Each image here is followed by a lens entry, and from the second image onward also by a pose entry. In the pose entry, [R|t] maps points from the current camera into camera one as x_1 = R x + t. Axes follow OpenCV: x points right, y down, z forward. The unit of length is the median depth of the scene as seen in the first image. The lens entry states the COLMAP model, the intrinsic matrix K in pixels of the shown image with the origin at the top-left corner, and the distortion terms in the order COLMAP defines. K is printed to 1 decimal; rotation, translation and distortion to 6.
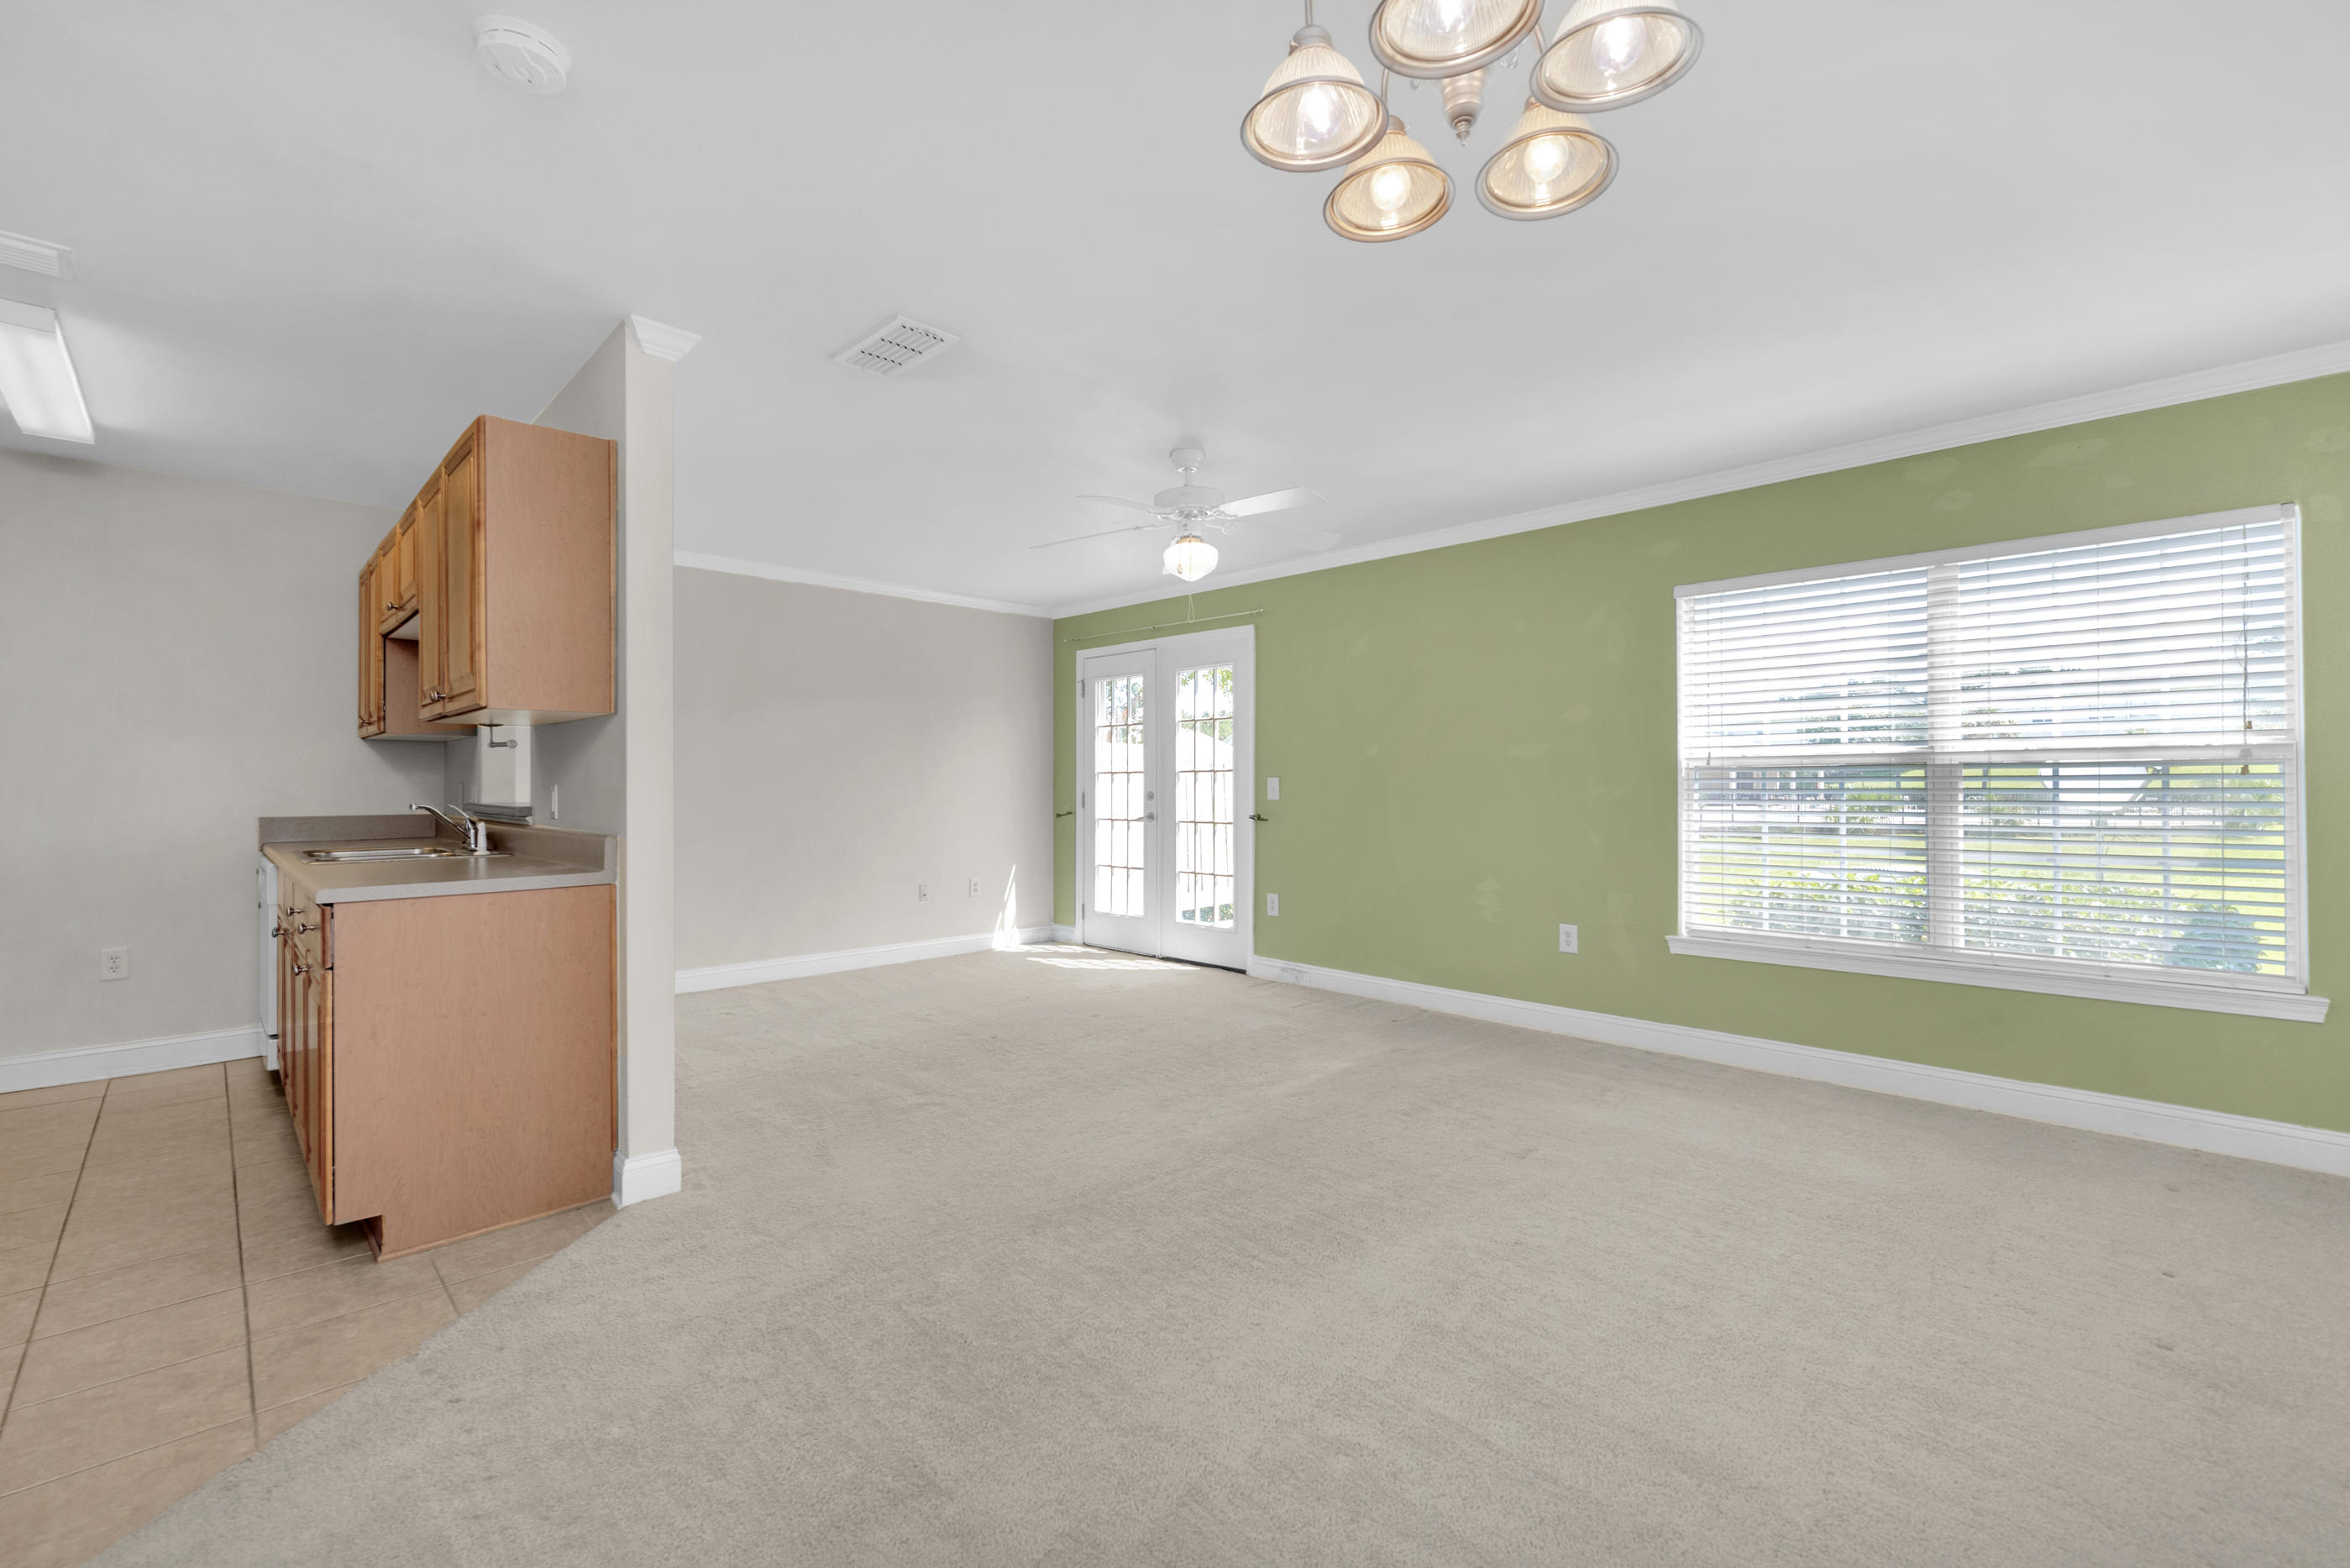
lens RADIAL K [[1000.7, 0, 1176.8], [0, 1000.7, 779.6], [0, 0, 1]] dist [-0.001922, -0.000575]
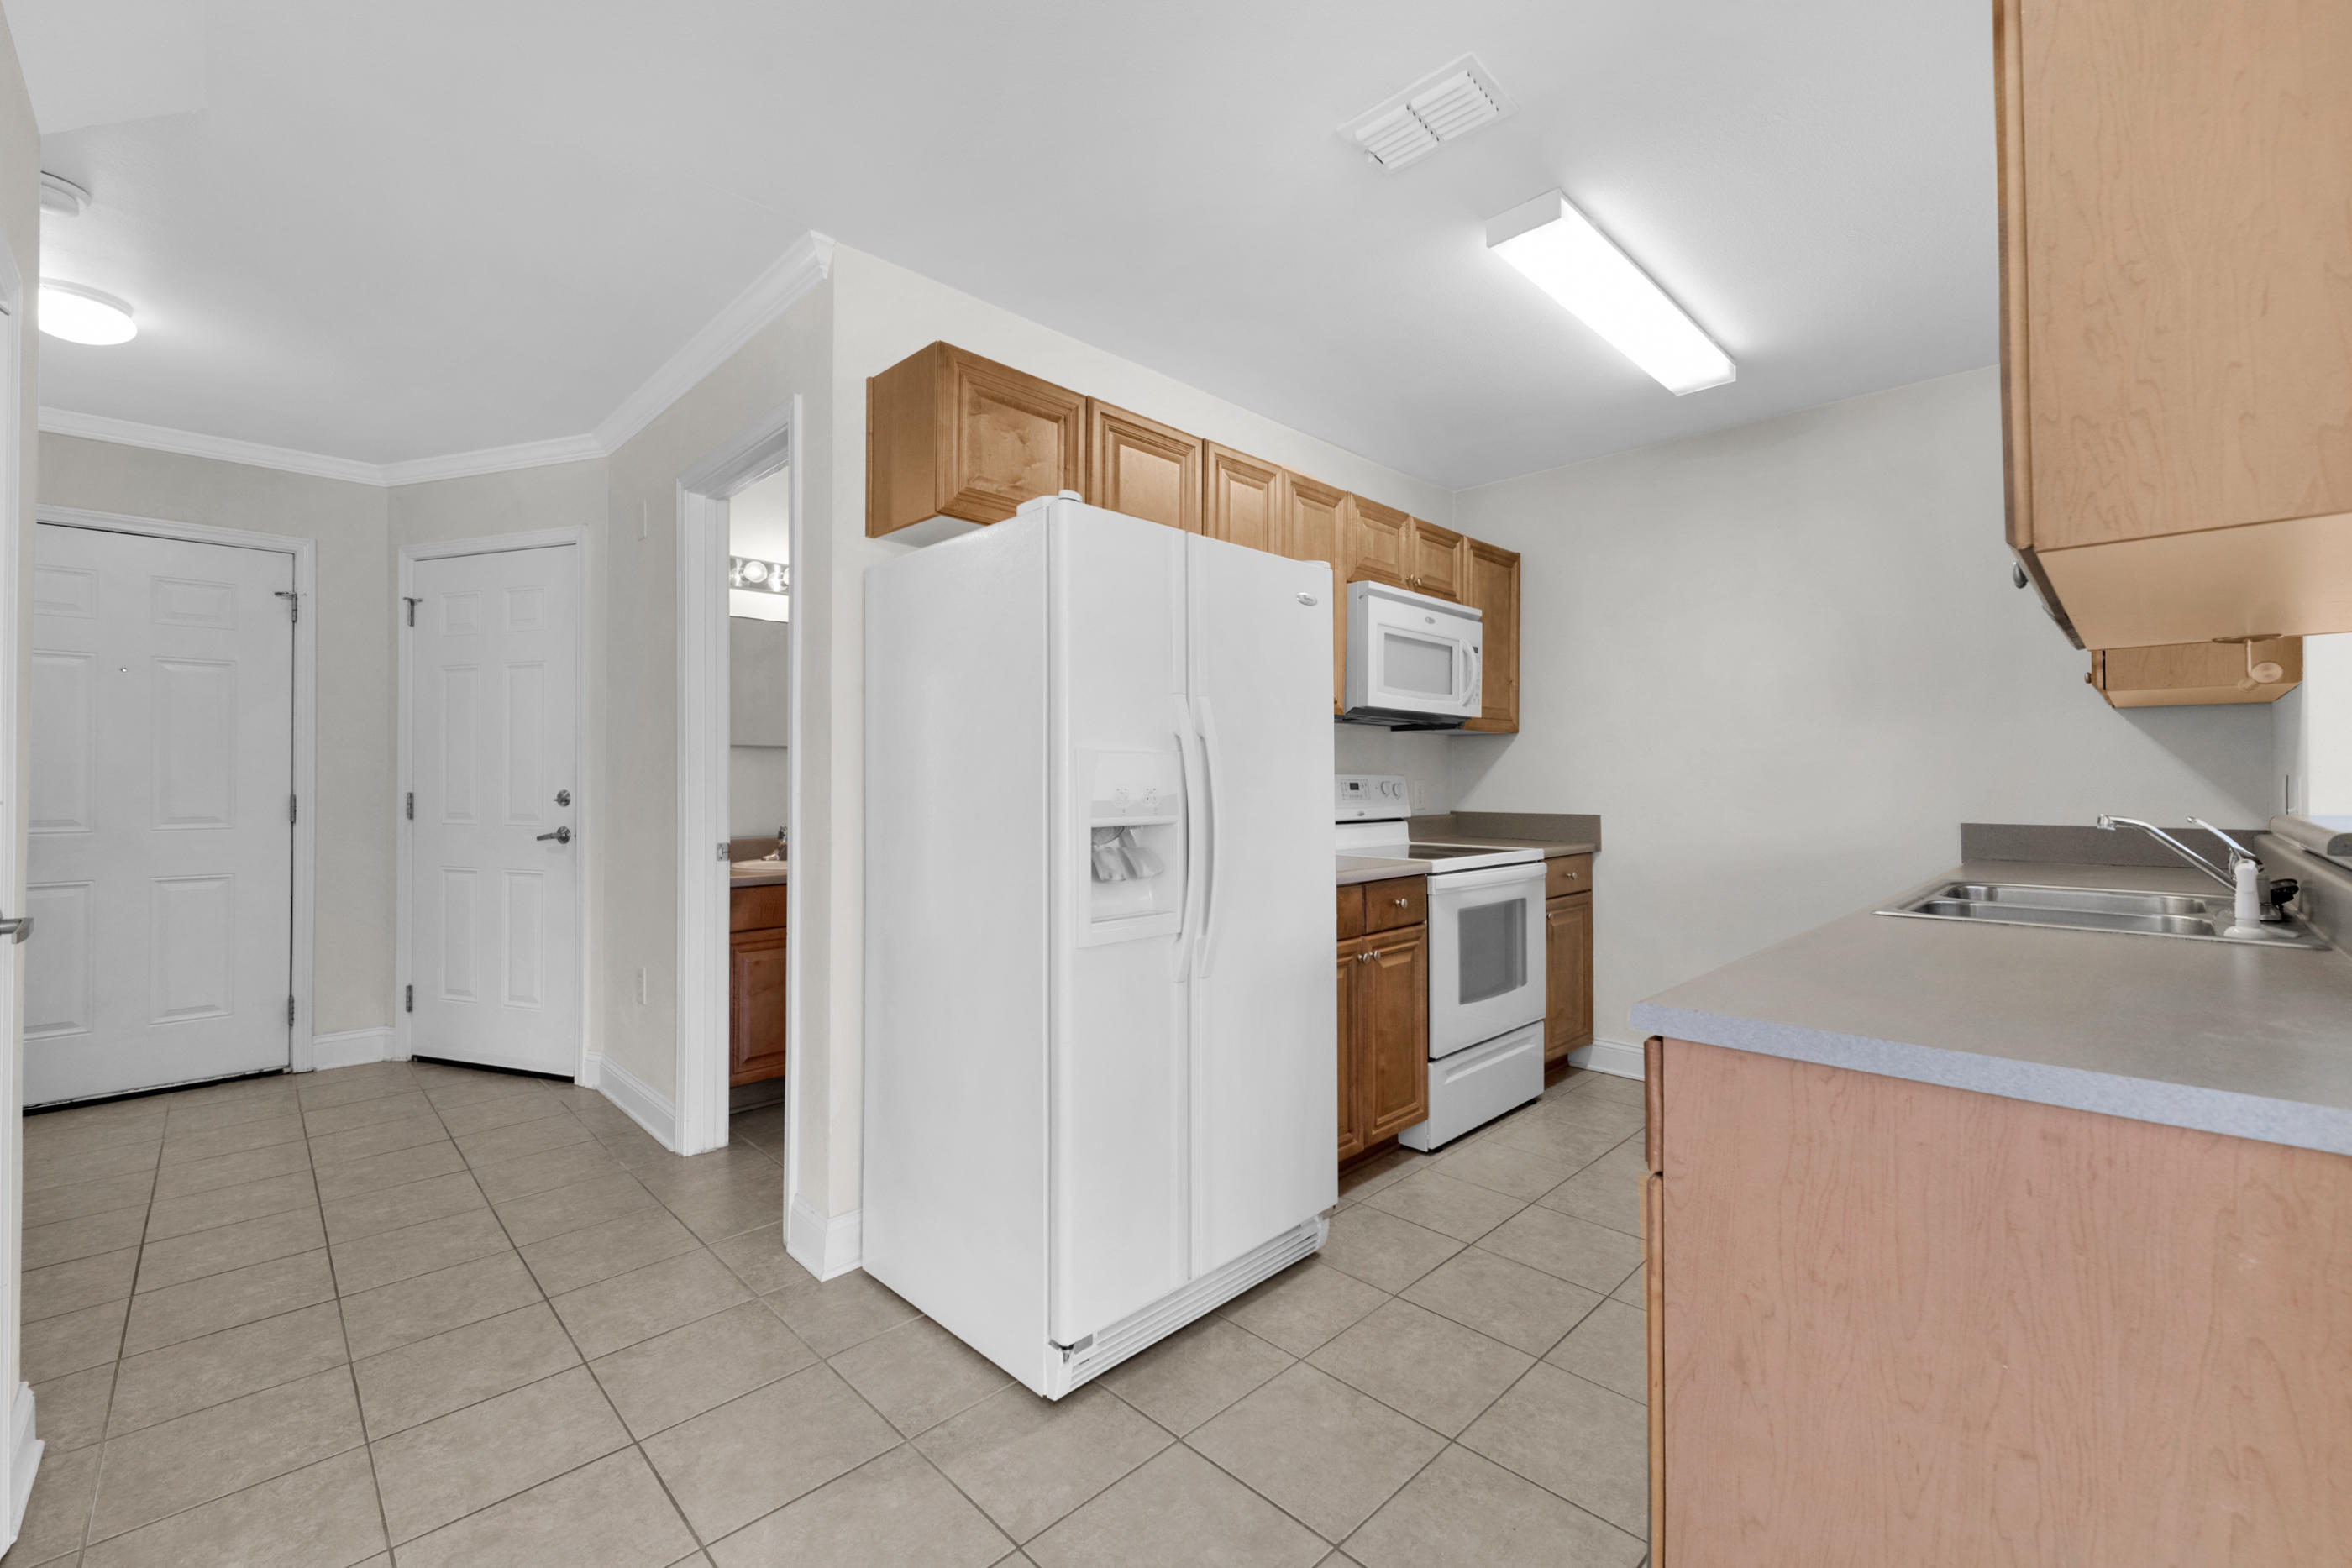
lens RADIAL K [[956.7, 0, 1178.3], [0, 956.7, 775.3], [0, 0, 1]] dist [-0.002541, -0.000311]
pose [[0.009072, -0.001668, -0.999957, -0.162125], [0.004592, 0.999988, -0.001626, 0.001546], [0.999948, -0.004577, 0.009079, 0.309076]]
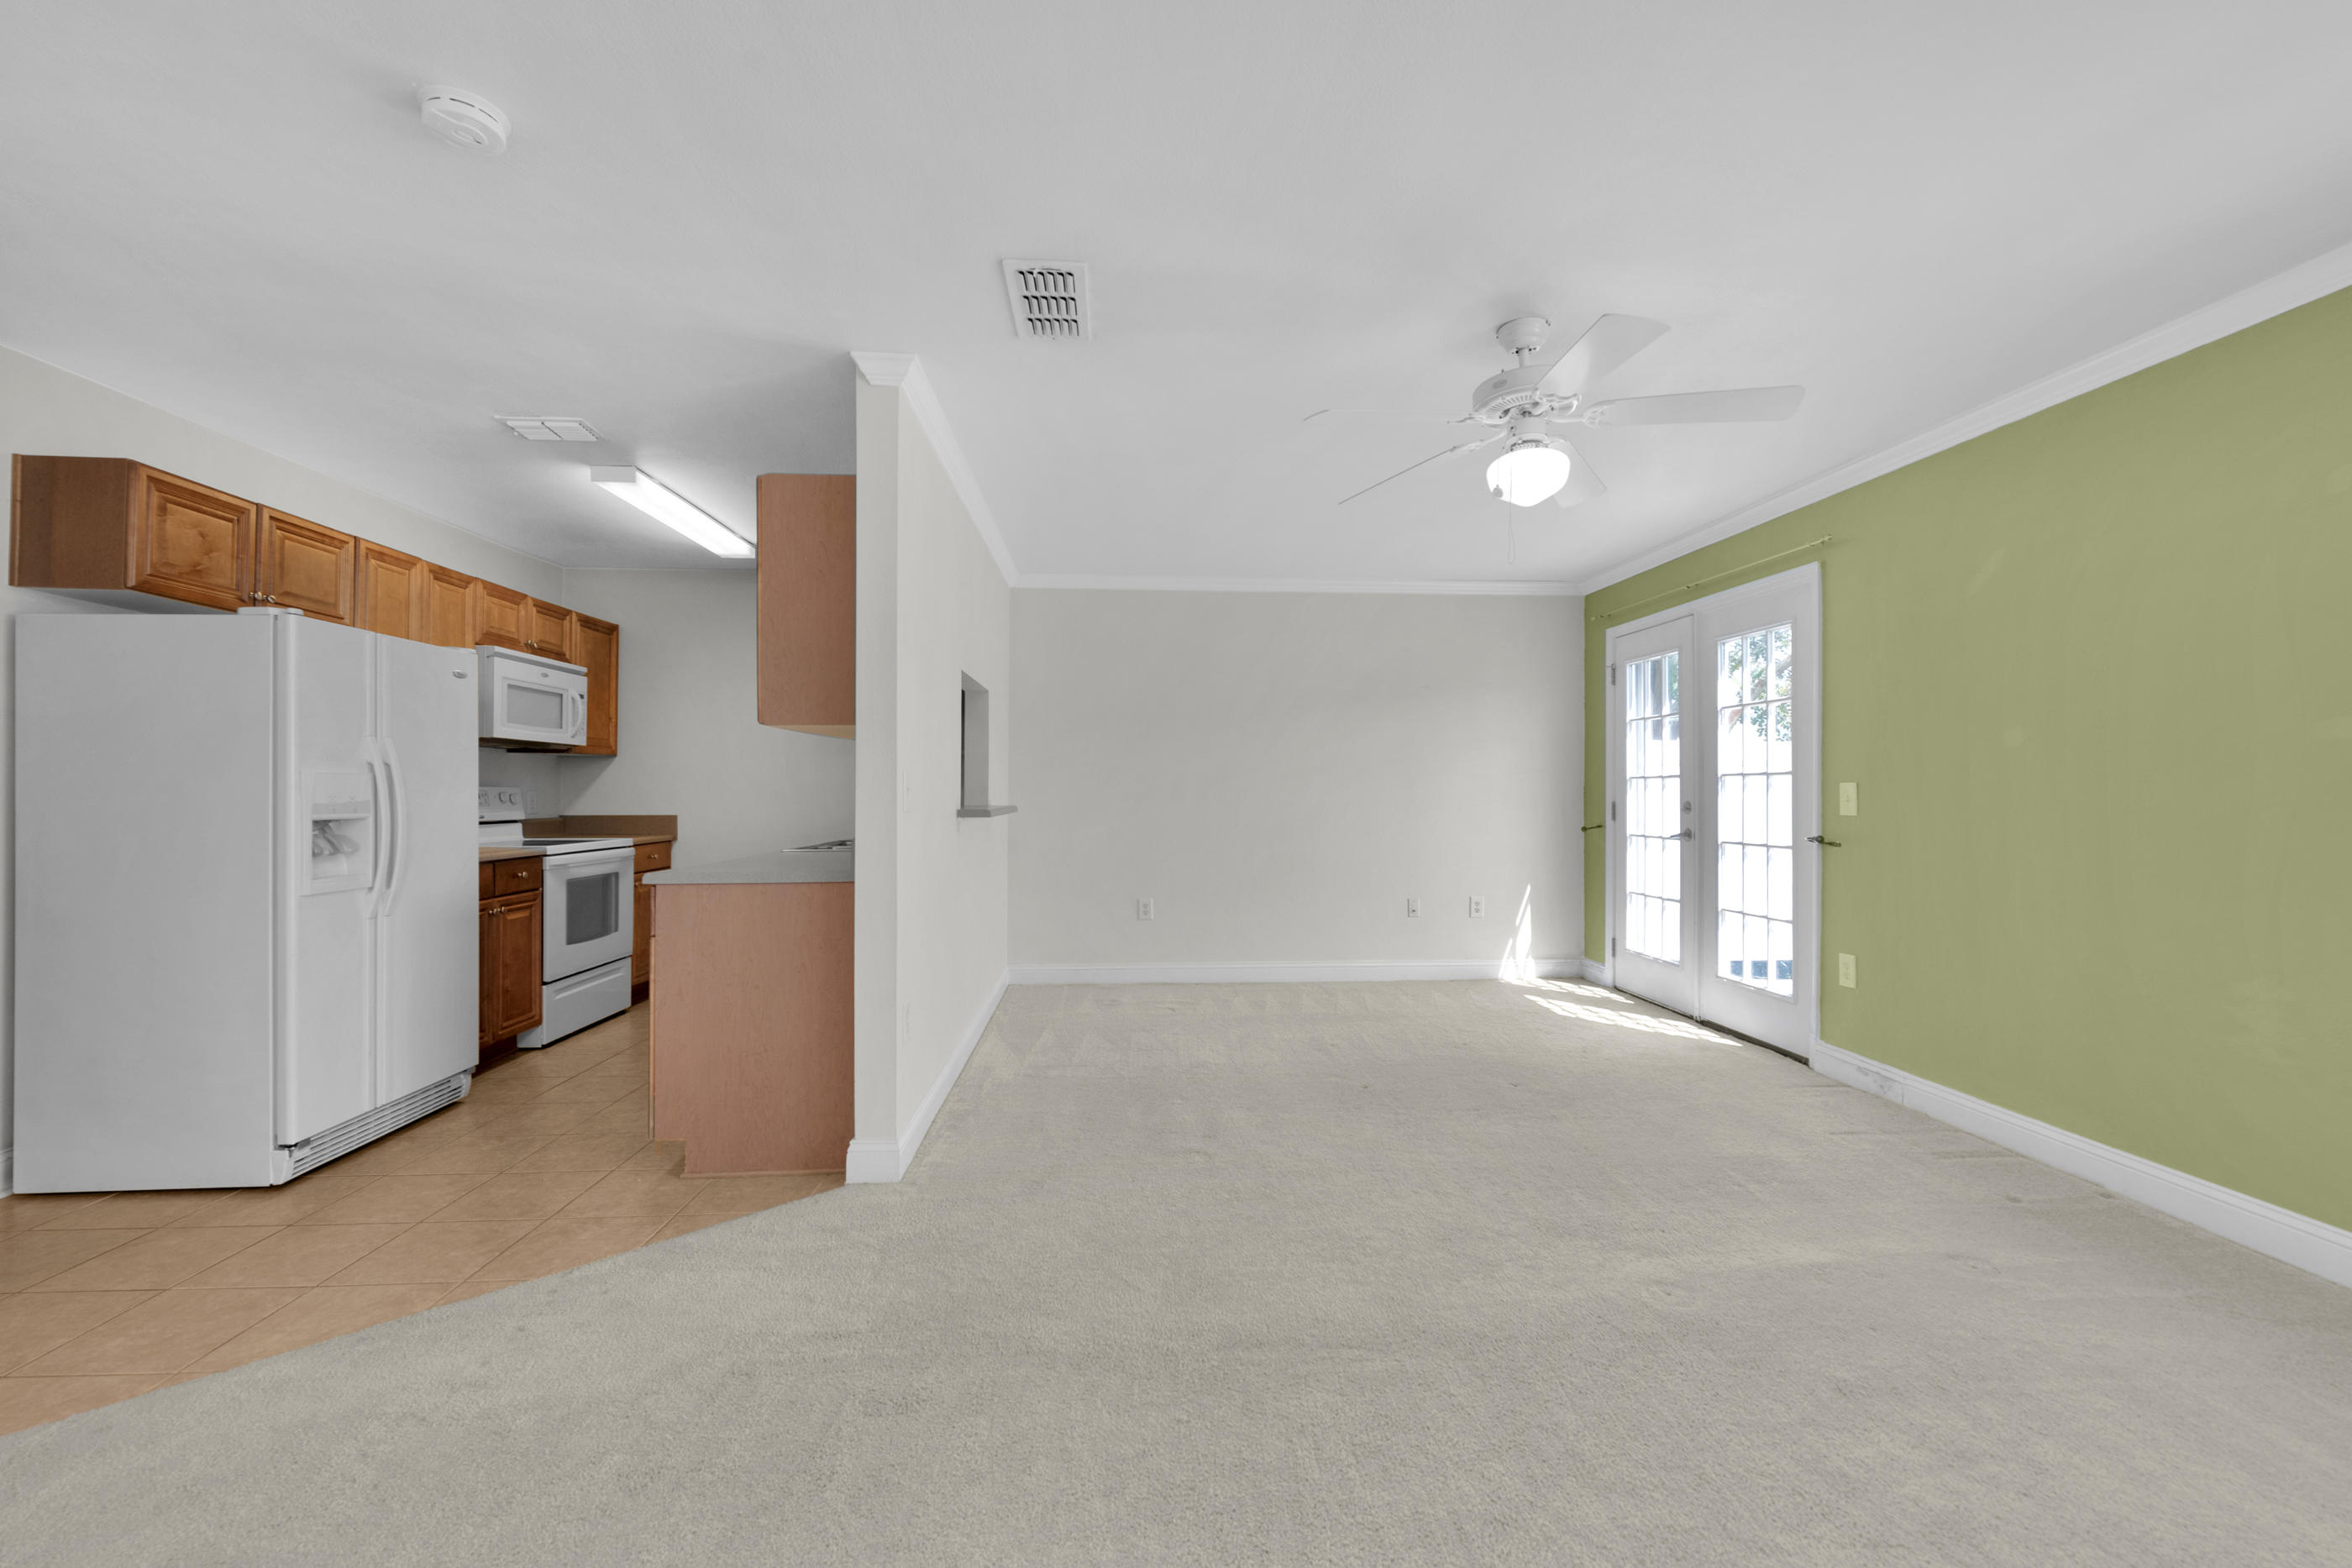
lens RADIAL K [[954.5, 0, 1156.4], [0, 954.5, 780.8], [0, 0, 1]] dist [-0.000576, -0.000361]
pose [[0.751647, -0.003811, -0.659555, 0.170546], [0.000137, 0.999984, -0.005622, 0.000283], [0.659566, 0.004135, 0.751636, 0.205104]]
